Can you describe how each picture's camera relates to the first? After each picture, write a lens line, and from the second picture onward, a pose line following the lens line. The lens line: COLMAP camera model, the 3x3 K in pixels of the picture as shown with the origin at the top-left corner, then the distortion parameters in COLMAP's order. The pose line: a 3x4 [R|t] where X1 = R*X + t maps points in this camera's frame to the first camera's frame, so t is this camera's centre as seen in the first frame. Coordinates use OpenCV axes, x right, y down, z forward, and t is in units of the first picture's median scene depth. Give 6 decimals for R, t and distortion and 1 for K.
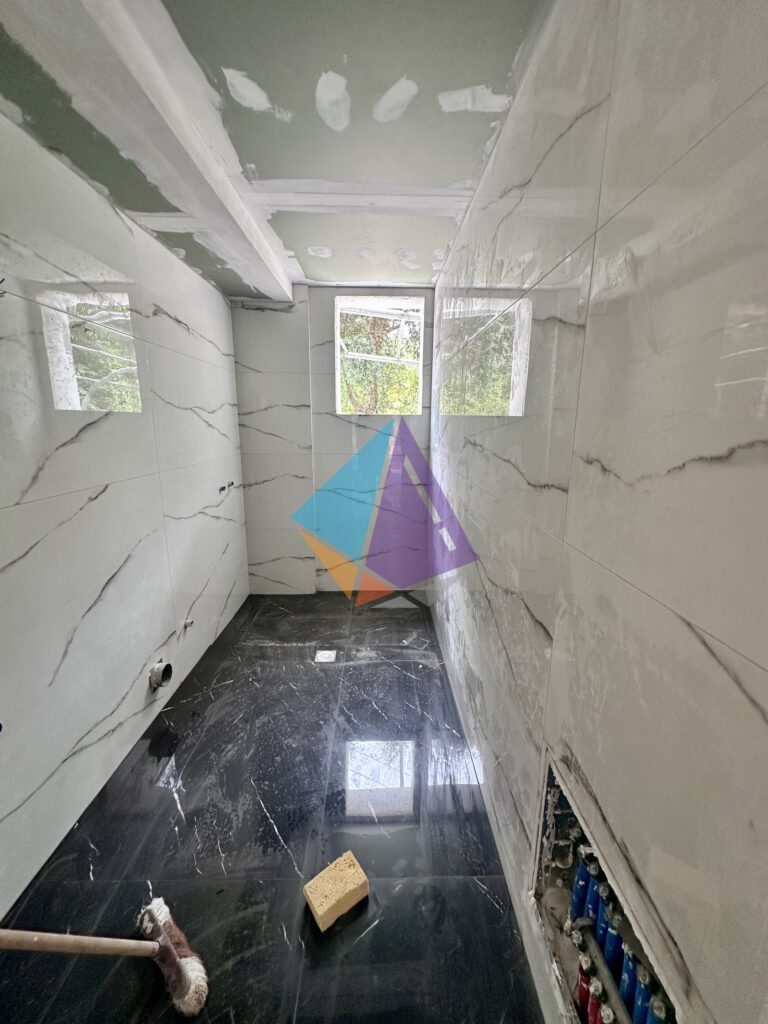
lens RADIAL K [[408.8, 0, 388.0], [0, 408.8, 511.7], [0, 0, 1]] dist [-0.002133, 0.000155]
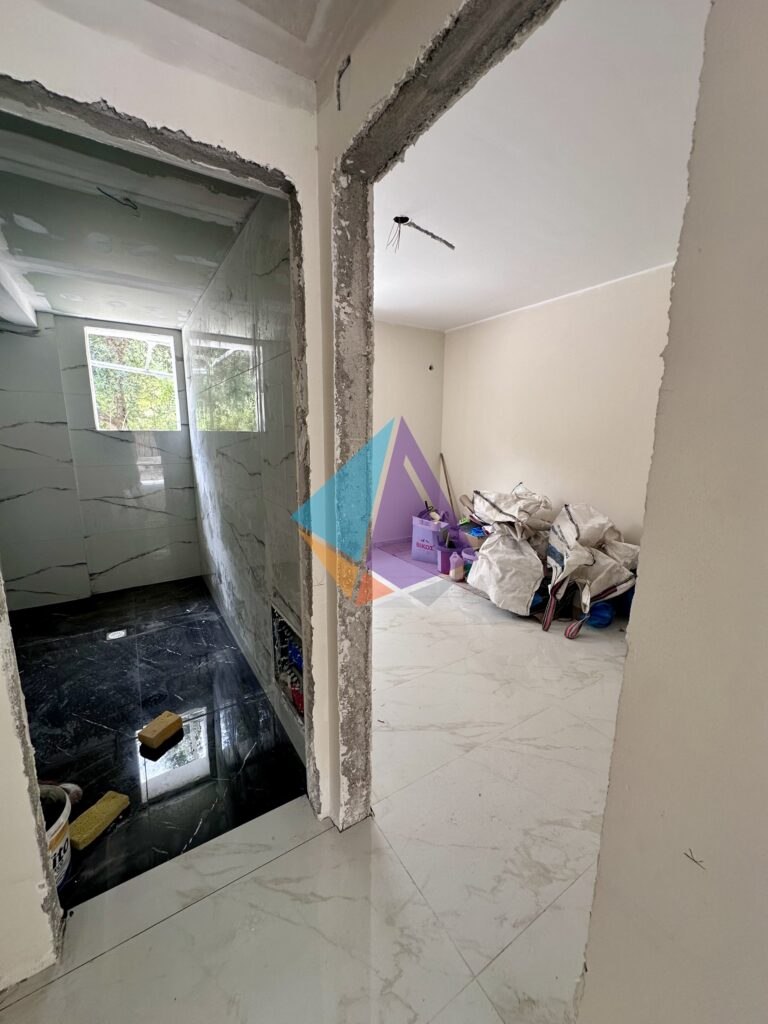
lens RADIAL K [[408.8, 0, 383.8], [0, 408.8, 511.3], [0, 0, 1]] dist [-0.002133, 0.000155]
pose [[0.858981, -0.102255, 0.501693, -0.043127], [0.110740, 0.993765, 0.012943, 0.065476], [-0.499889, 0.044440, 0.864949, -0.426515]]
